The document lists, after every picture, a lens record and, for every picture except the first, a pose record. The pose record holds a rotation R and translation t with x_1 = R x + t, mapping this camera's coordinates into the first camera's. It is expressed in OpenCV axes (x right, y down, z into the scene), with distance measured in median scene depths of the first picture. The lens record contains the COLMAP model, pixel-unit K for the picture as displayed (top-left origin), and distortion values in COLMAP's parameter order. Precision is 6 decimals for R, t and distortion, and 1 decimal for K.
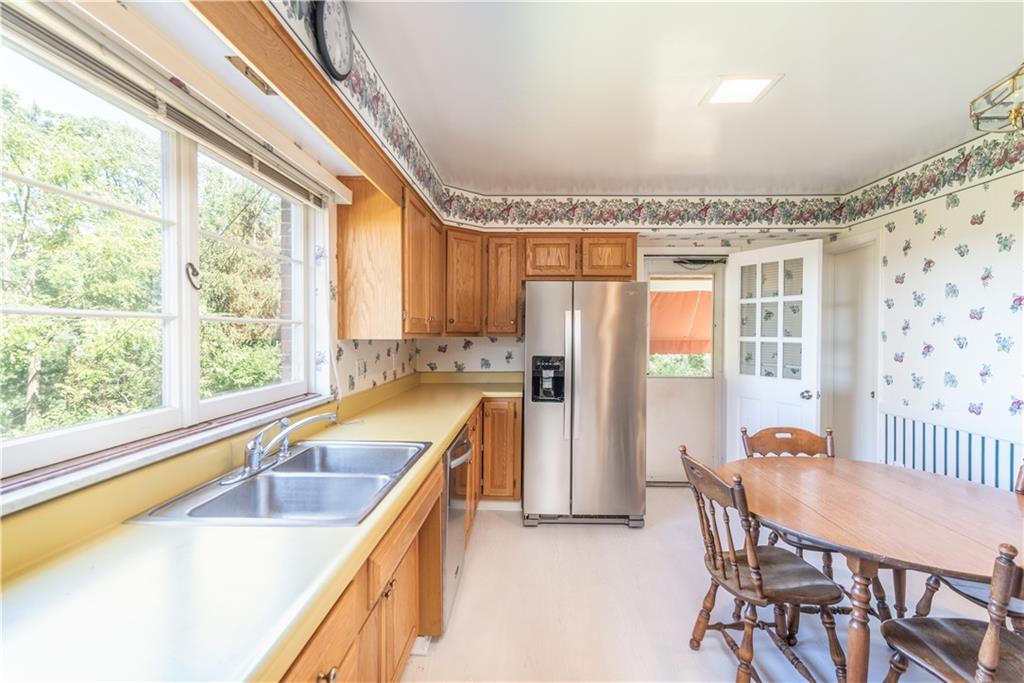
lens RADIAL K [[470.0, 0, 517.7], [0, 470.0, 337.9], [0, 0, 1]] dist [0.002507, -0.000835]
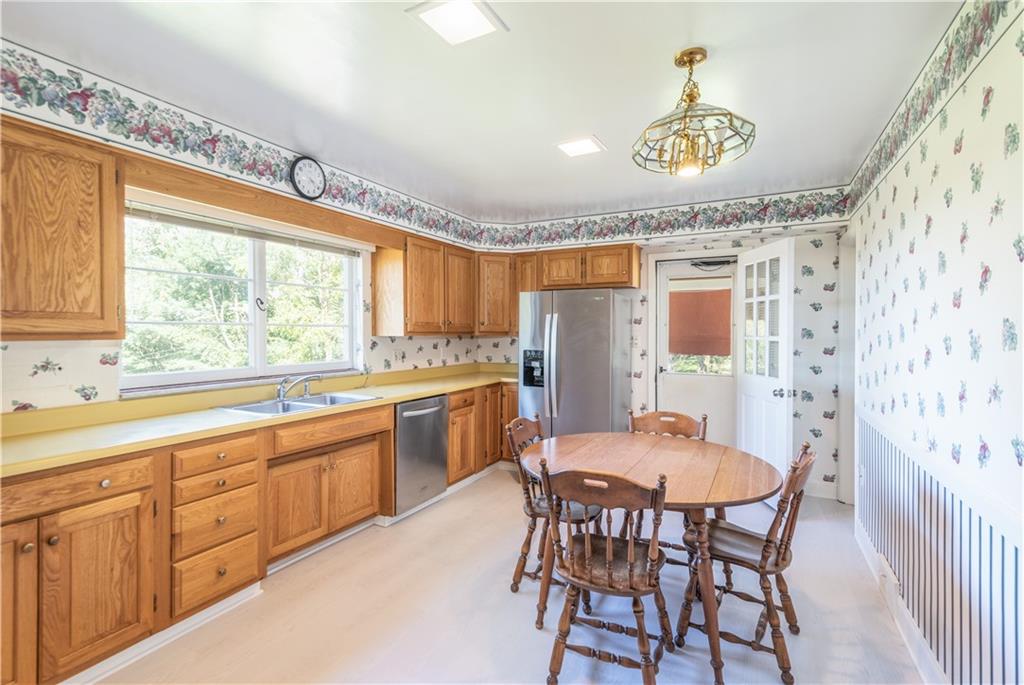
lens RADIAL K [[470.0, 0, 501.8], [0, 470.0, 338.2], [0, 0, 1]] dist [0.002507, -0.000835]
pose [[0.892667, 0.002852, -0.450707, 0.486015], [-0.003590, 0.999993, -0.000782, 0.006451], [0.450702, 0.002316, 0.892672, -0.151771]]
